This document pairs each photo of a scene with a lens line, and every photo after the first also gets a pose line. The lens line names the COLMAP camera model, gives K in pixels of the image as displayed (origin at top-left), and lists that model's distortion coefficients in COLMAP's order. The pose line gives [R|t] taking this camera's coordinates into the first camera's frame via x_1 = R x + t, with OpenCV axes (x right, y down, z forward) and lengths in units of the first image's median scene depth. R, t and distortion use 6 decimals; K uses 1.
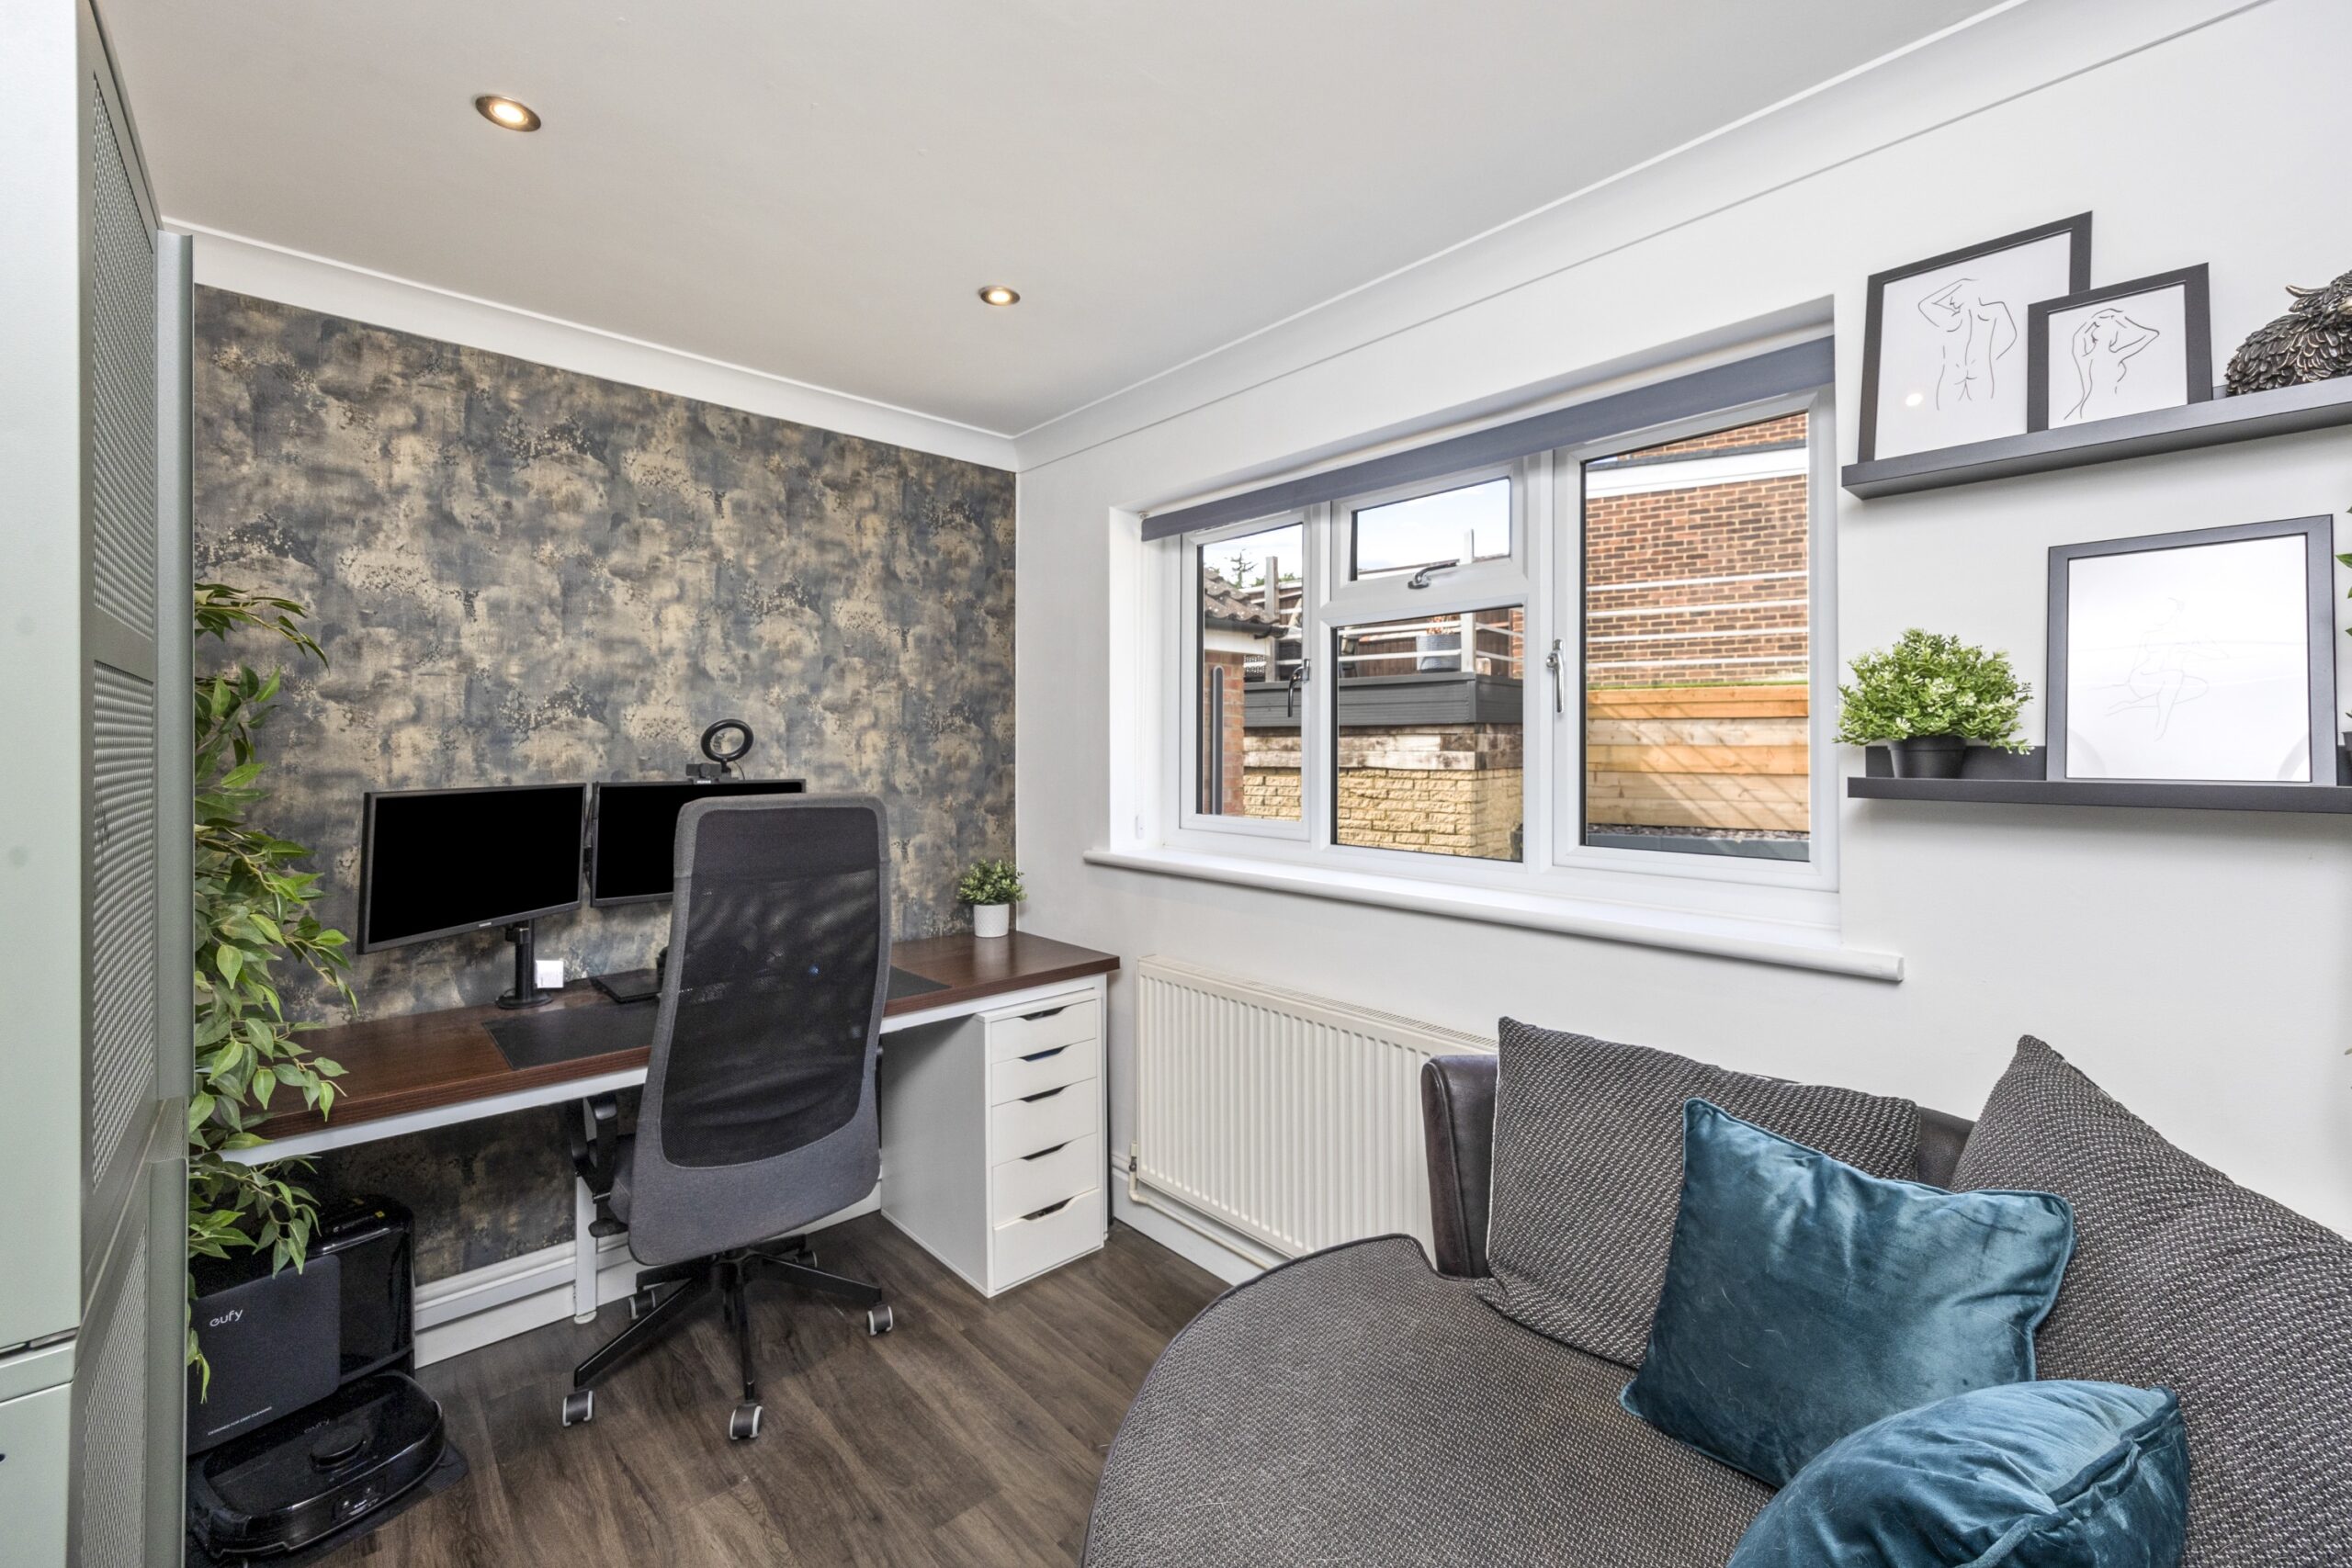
lens RADIAL K [[942.0, 0, 1164.1], [0, 942.0, 738.4], [0, 0, 1]] dist [-0.001093, -0.000539]
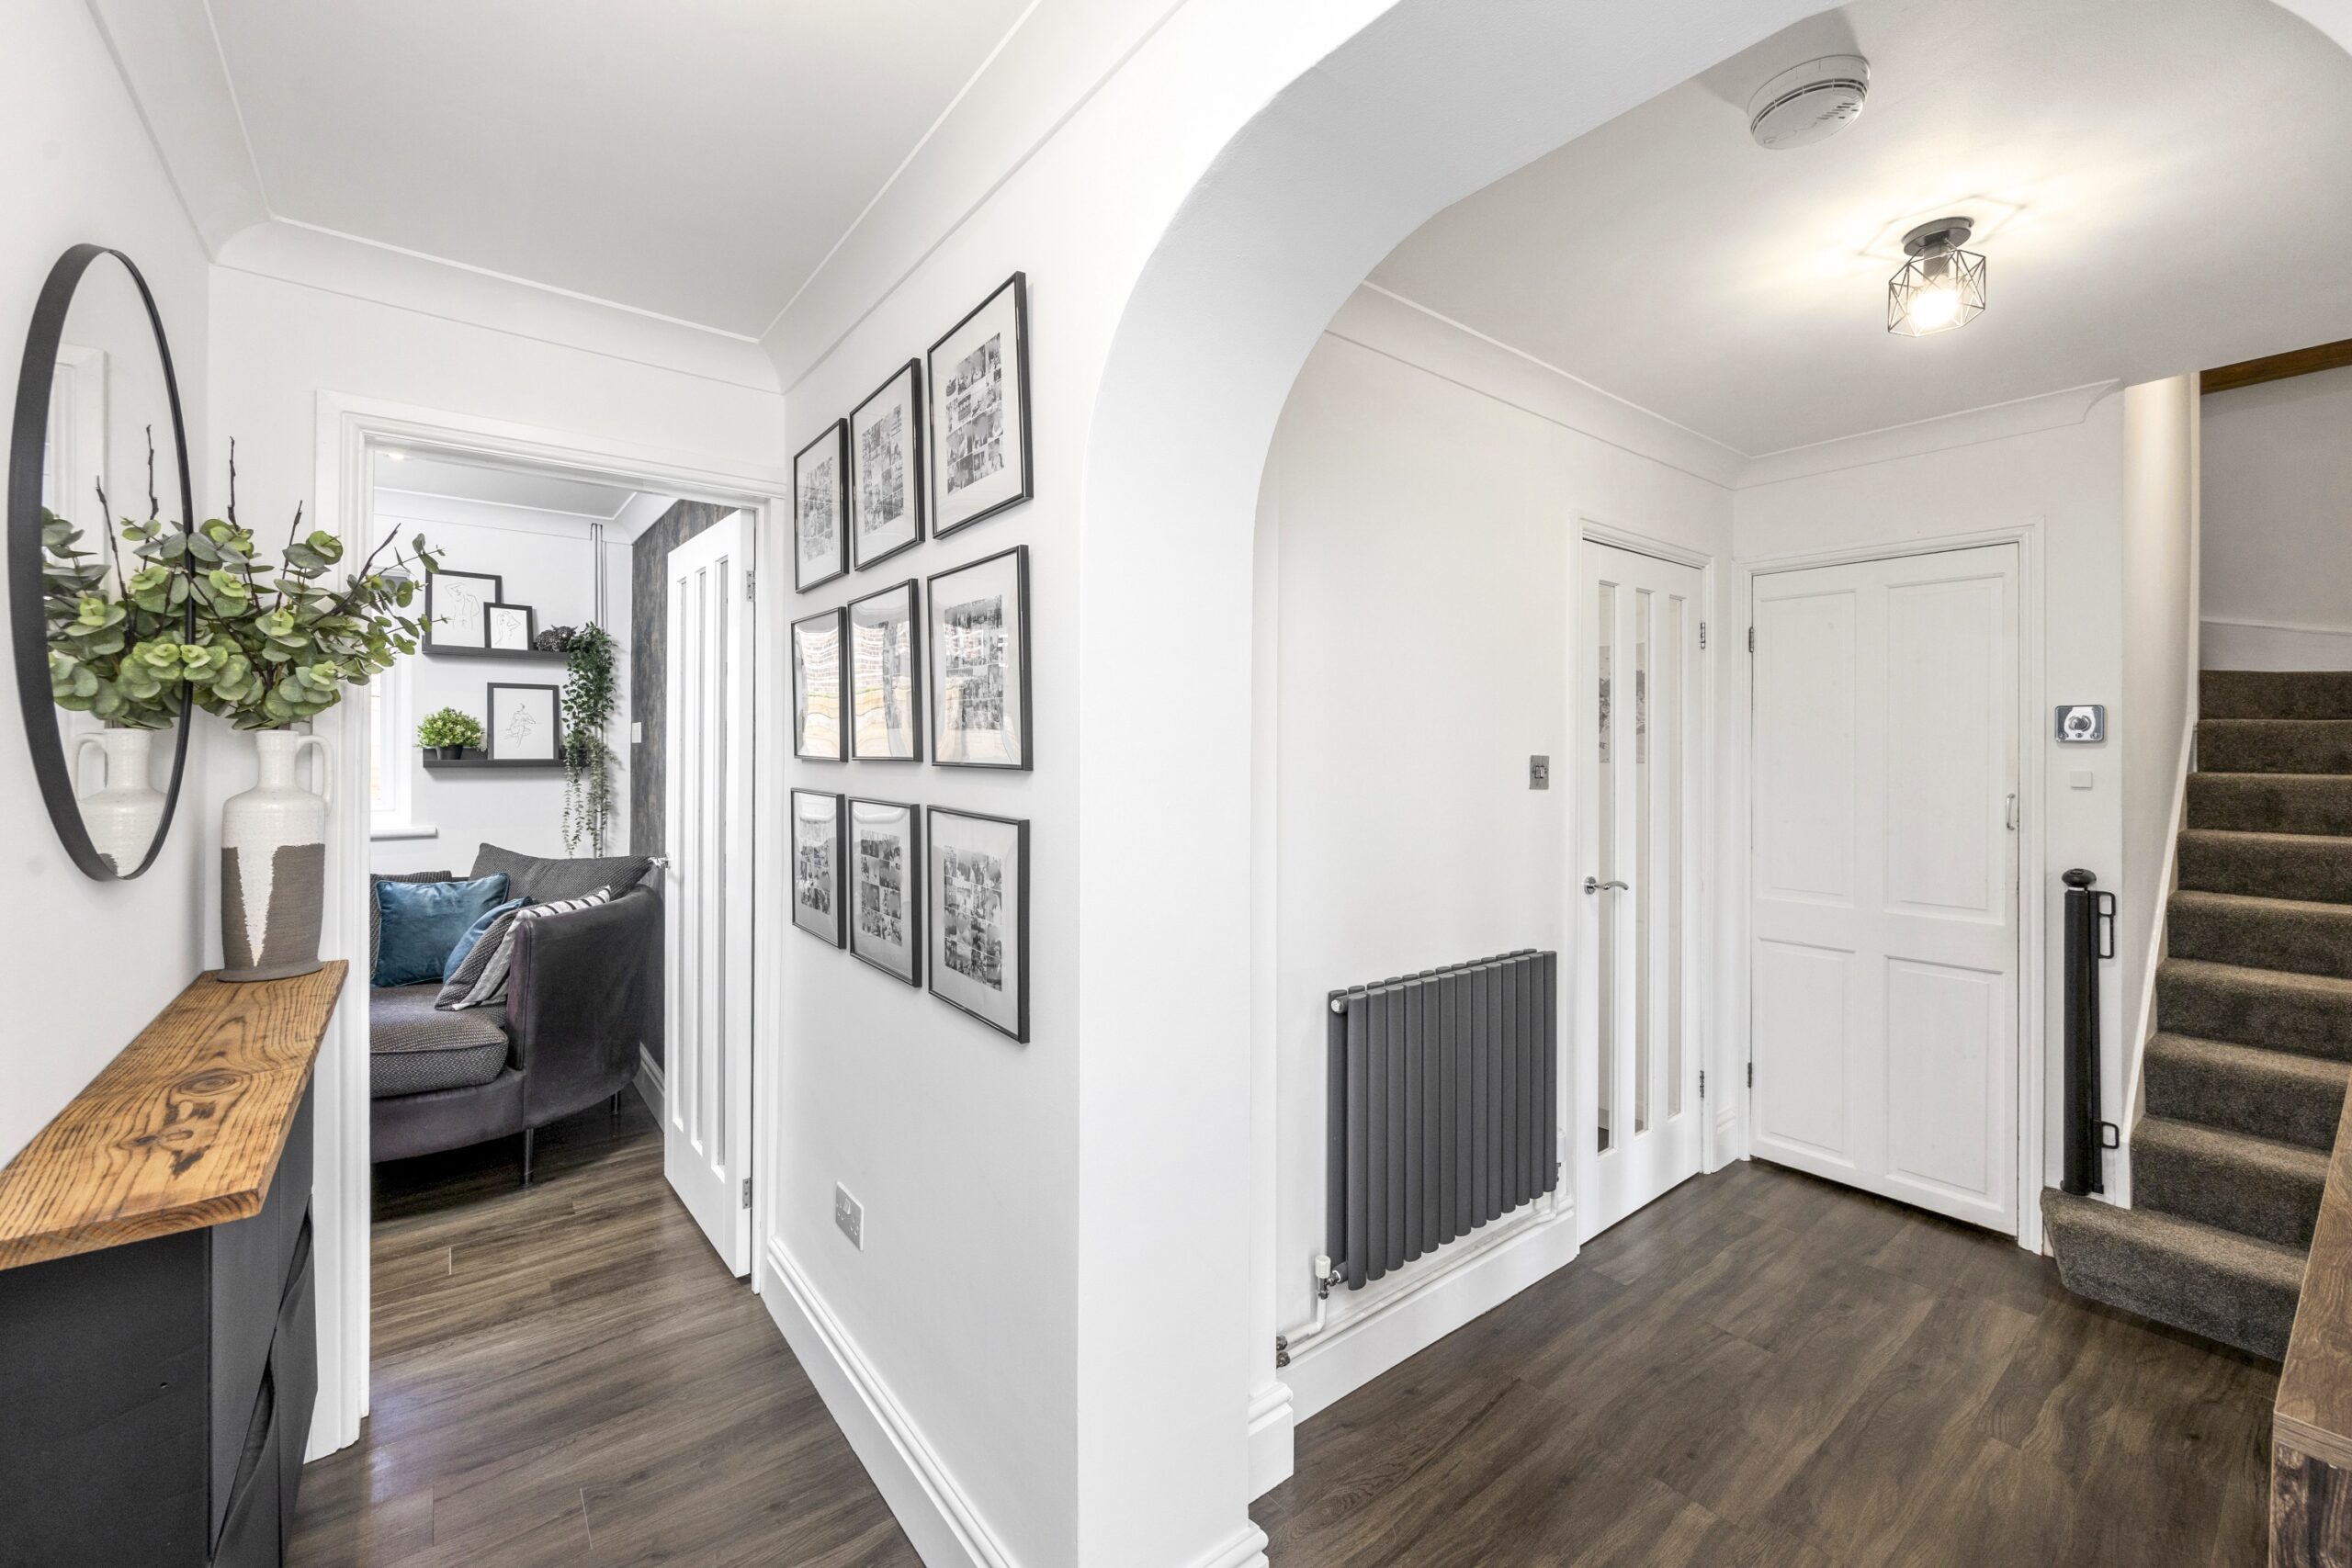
lens RADIAL K [[942.0, 0, 1179.9], [0, 942.0, 746.0], [0, 0, 1]] dist [-0.001093, -0.000539]
pose [[0.078653, 0.004660, 0.996891, -1.932271], [-0.009372, 0.999948, -0.003935, -0.009200], [-0.996858, -0.009034, 0.078692, -1.481545]]
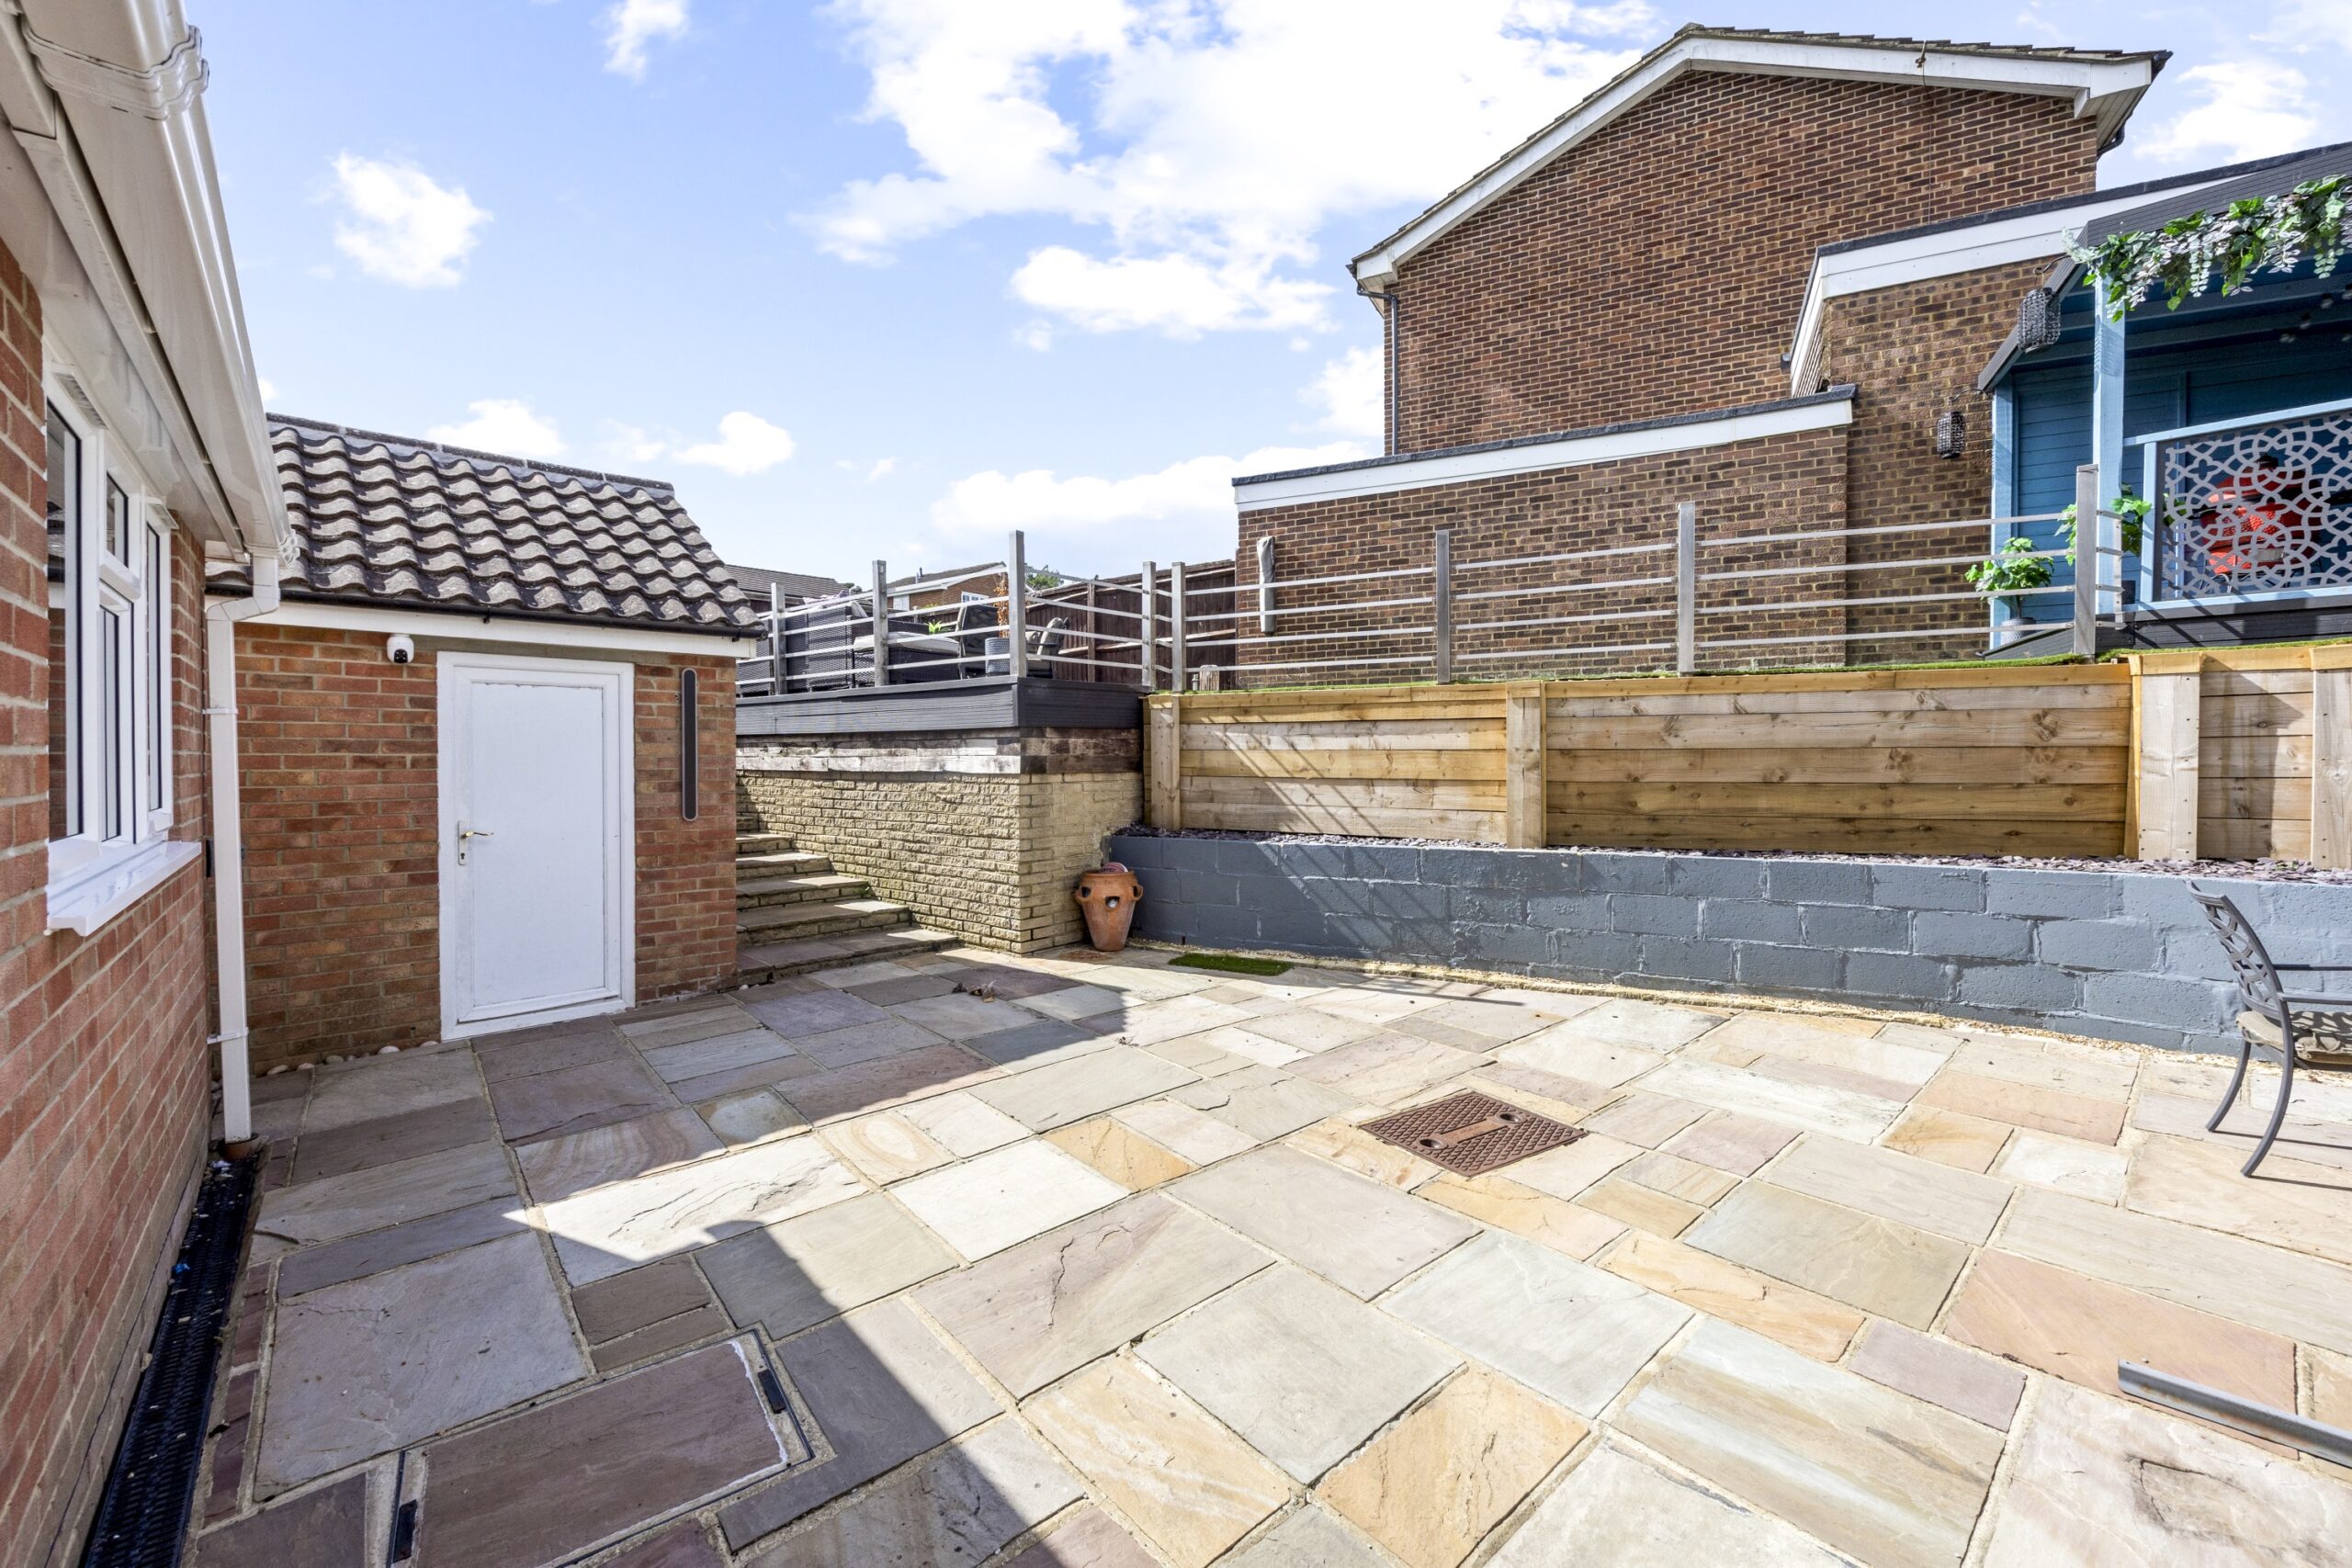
lens RADIAL K [[942.0, 0, 1176.7], [0, 942.0, 765.3], [0, 0, 1]] dist [-0.001093, -0.000539]
pose [[0.999992, 0.001019, -0.003806, 0.465315], [-0.000951, 0.999841, 0.017788, 0.005827], [0.003824, -0.017784, 0.999835, 0.001122]]
